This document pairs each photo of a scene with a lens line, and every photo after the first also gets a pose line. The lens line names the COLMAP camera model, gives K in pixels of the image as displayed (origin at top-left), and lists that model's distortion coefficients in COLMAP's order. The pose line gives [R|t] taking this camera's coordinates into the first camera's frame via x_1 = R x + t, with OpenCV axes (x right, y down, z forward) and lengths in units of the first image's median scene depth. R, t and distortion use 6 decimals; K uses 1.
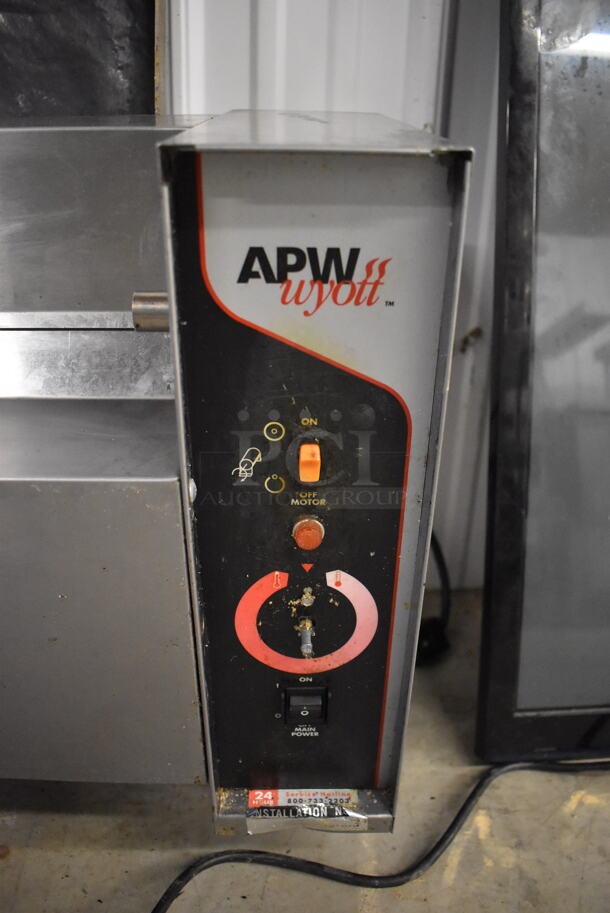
lens RADIAL K [[716.2, 0, 307.5], [0, 716.2, 458.3], [0, 0, 1]] dist [-0.100274, 0.014990]
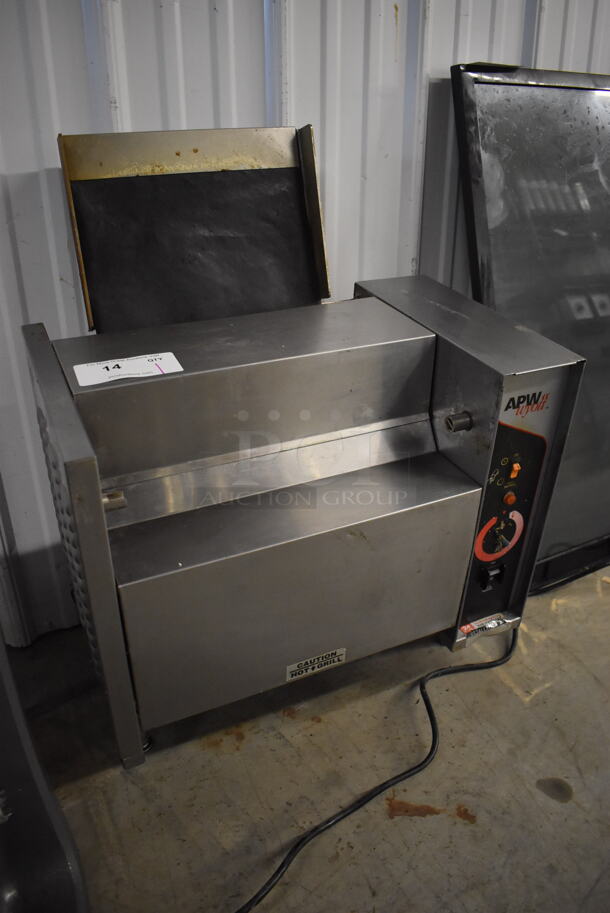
lens RADIAL K [[716.2, 0, 310.8], [0, 716.2, 455.9], [0, 0, 1]] dist [-0.100274, 0.014990]
pose [[0.909552, -0.205376, 0.361298, -1.319916], [0.183681, 0.978499, 0.093809, -0.350900], [-0.372796, -0.018960, 0.927720, -0.901037]]
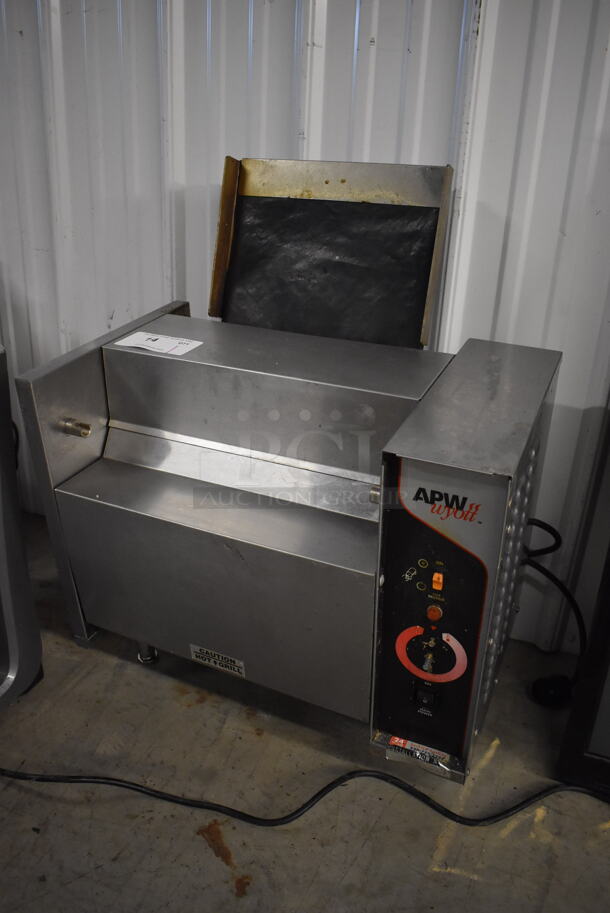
lens RADIAL K [[716.2, 0, 309.0], [0, 716.2, 456.8], [0, 0, 1]] dist [-0.100274, 0.014990]
pose [[0.901489, 0.184603, -0.391458, 0.349246], [-0.183124, 0.982215, 0.041474, -0.312748], [0.392152, 0.034297, 0.919261, -0.906192]]
